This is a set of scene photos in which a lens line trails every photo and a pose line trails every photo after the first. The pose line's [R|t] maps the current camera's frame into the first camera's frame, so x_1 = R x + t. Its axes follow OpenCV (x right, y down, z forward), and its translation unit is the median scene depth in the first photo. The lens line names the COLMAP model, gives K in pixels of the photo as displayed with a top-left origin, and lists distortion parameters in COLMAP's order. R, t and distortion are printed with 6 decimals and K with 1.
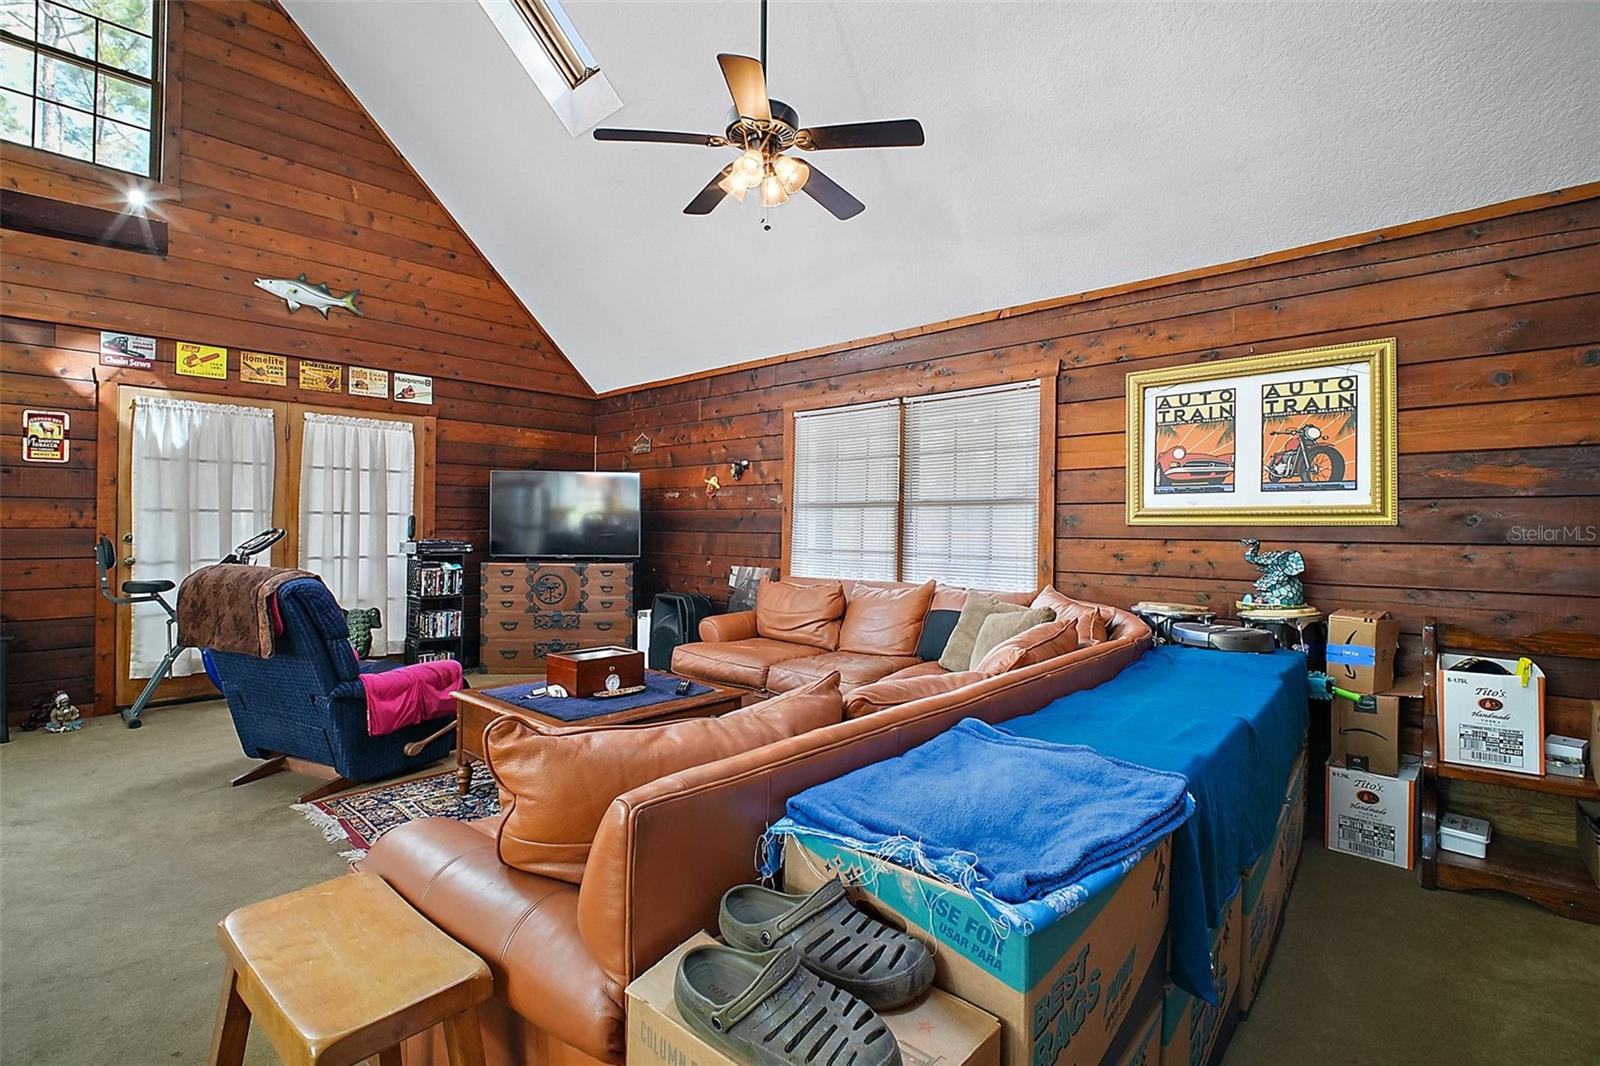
lens RADIAL K [[758.6, 0, 798.0], [0, 758.6, 522.0], [0, 0, 1]] dist [0.004910, -0.007760]
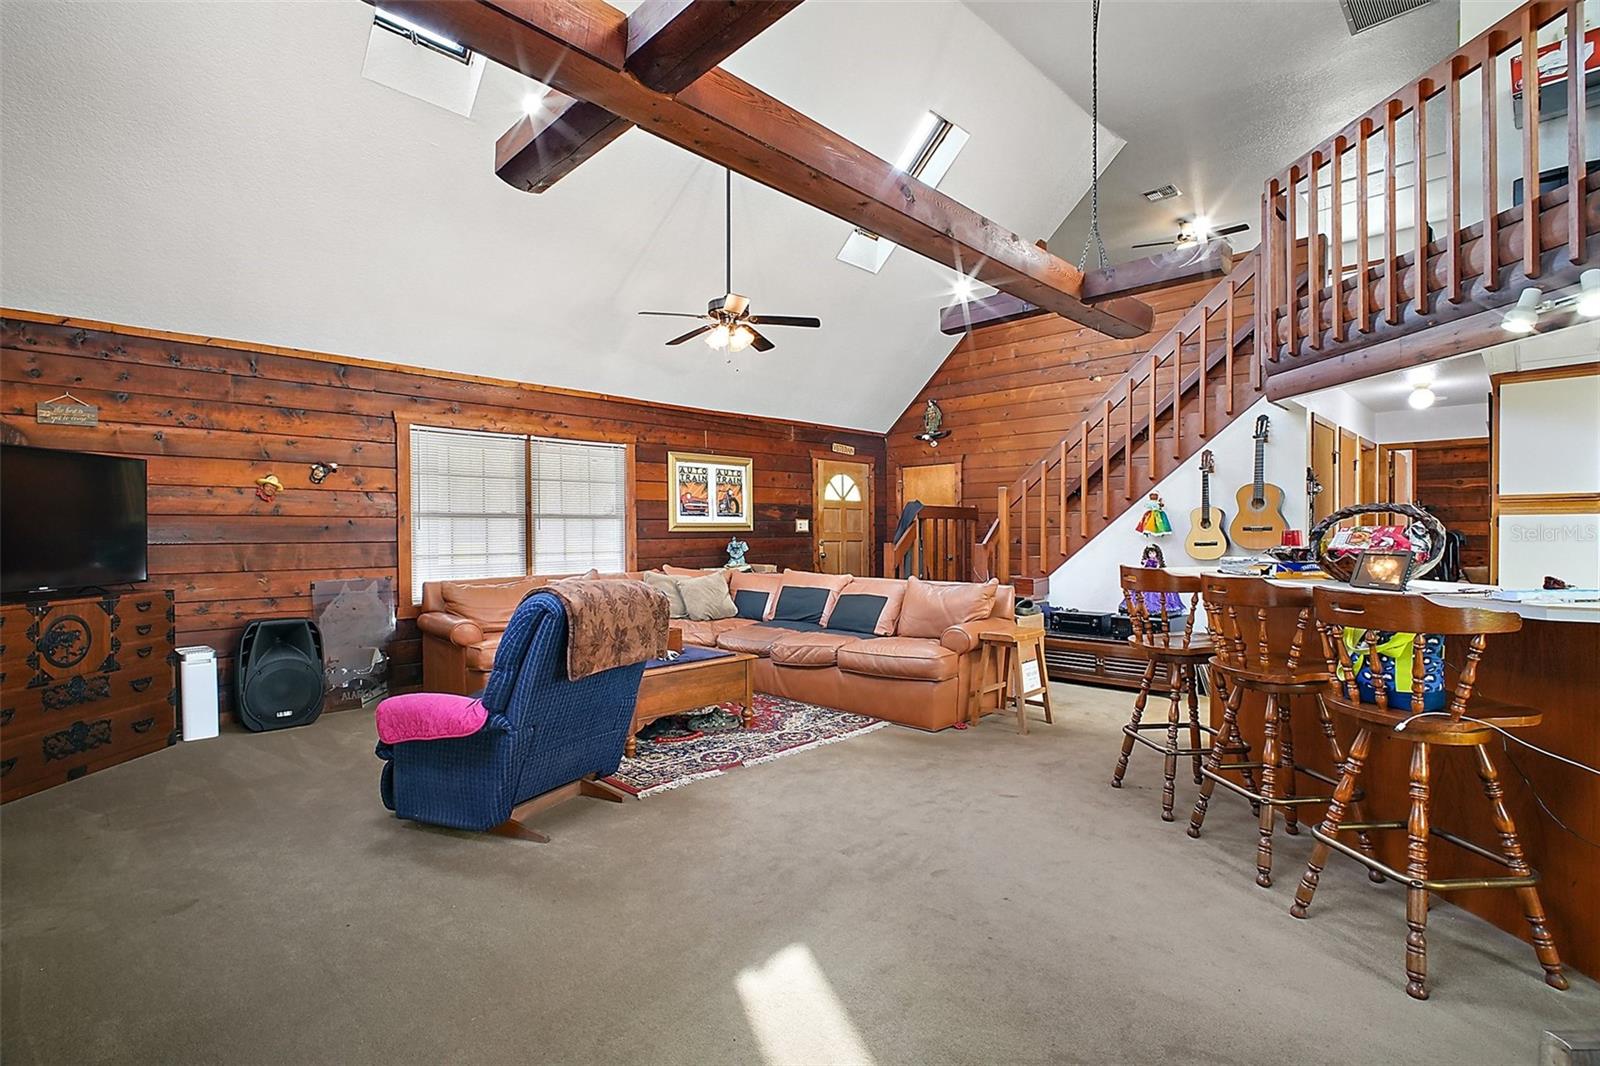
lens RADIAL K [[758.6, 0, 800.0], [0, 758.6, 536.8], [0, 0, 1]] dist [0.004910, -0.007760]
pose [[0.020375, -0.015050, 0.999679, -1.483533], [-0.004473, 0.999875, 0.015144, -0.012872], [-0.999782, -0.004780, 0.020305, 0.640581]]
